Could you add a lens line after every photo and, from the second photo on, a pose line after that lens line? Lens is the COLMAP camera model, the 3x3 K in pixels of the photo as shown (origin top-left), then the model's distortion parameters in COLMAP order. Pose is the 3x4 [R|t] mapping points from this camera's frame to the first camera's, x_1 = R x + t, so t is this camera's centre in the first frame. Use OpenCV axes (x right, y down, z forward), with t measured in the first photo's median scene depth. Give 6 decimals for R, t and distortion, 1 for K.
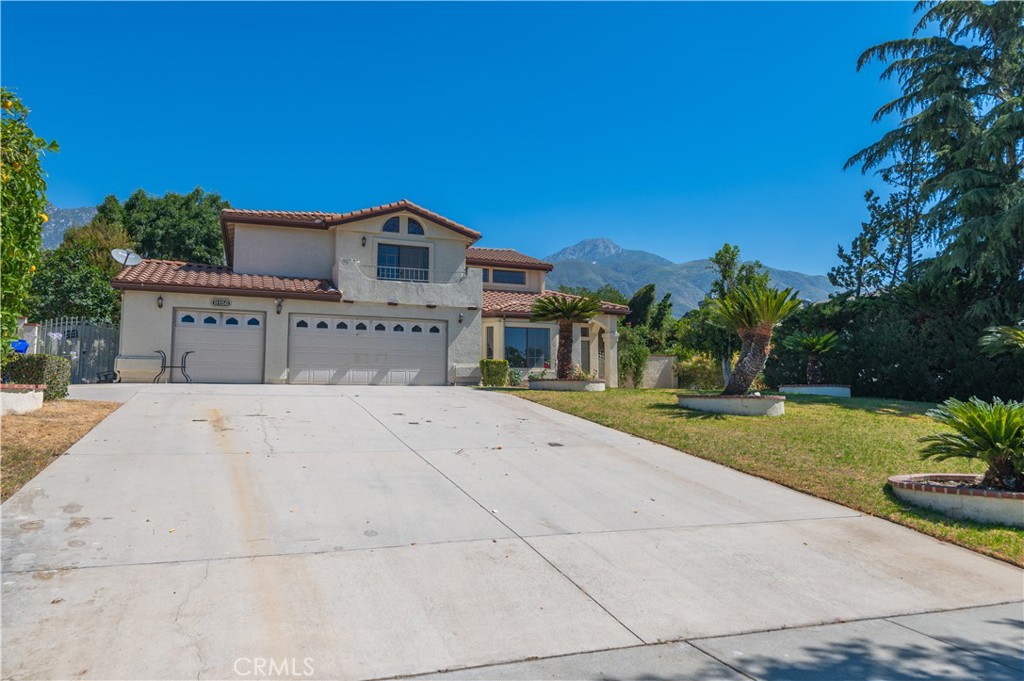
lens RADIAL K [[678.7, 0, 515.3], [0, 678.7, 343.9], [0, 0, 1]] dist [0.017767, -0.005660]
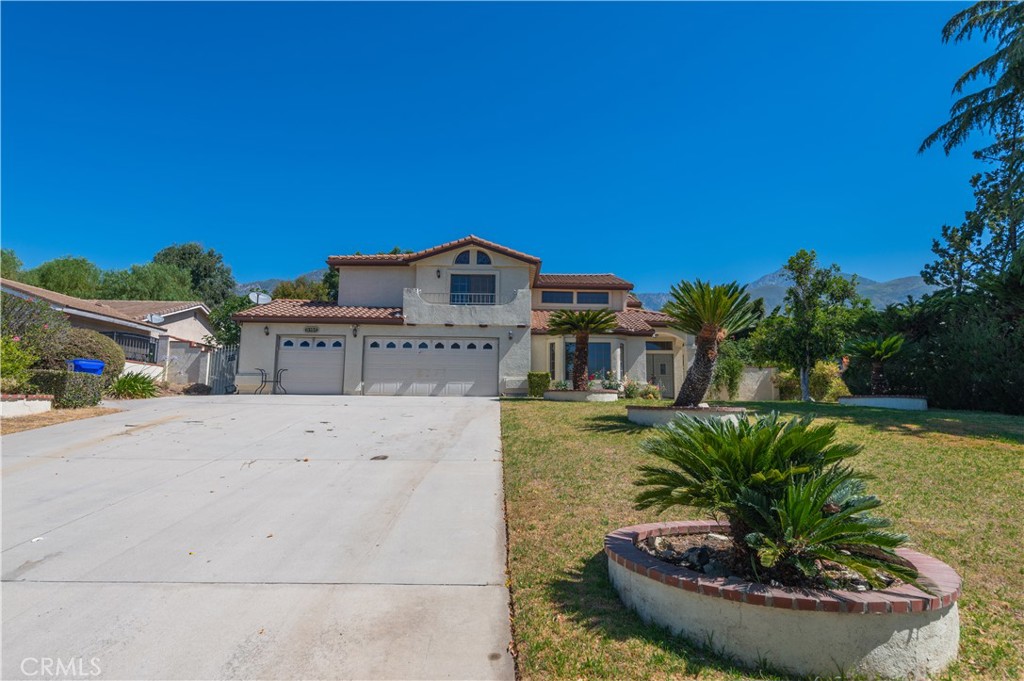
lens RADIAL K [[551.7, 0, 518.4], [0, 551.7, 344.0], [0, 0, 1]] dist [0.013825, 0.001467]
pose [[0.942484, -0.031983, -0.332717, 0.232855], [0.020512, 0.999070, -0.037931, 0.010605], [0.333621, 0.028925, 0.942263, 0.155541]]
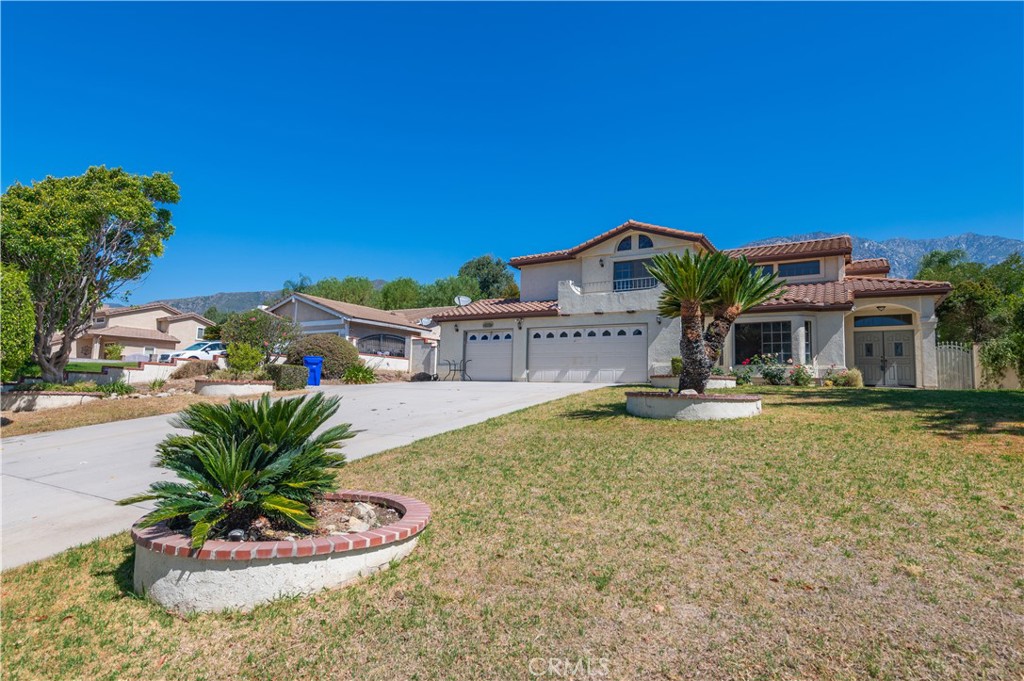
lens RADIAL K [[551.7, 0, 520.3], [0, 551.7, 342.7], [0, 0, 1]] dist [0.013825, 0.001467]
pose [[0.629616, -0.056871, -0.774822, 0.455343], [0.045124, 0.998310, -0.036607, 0.020163], [0.775595, -0.011914, 0.631118, 0.285135]]
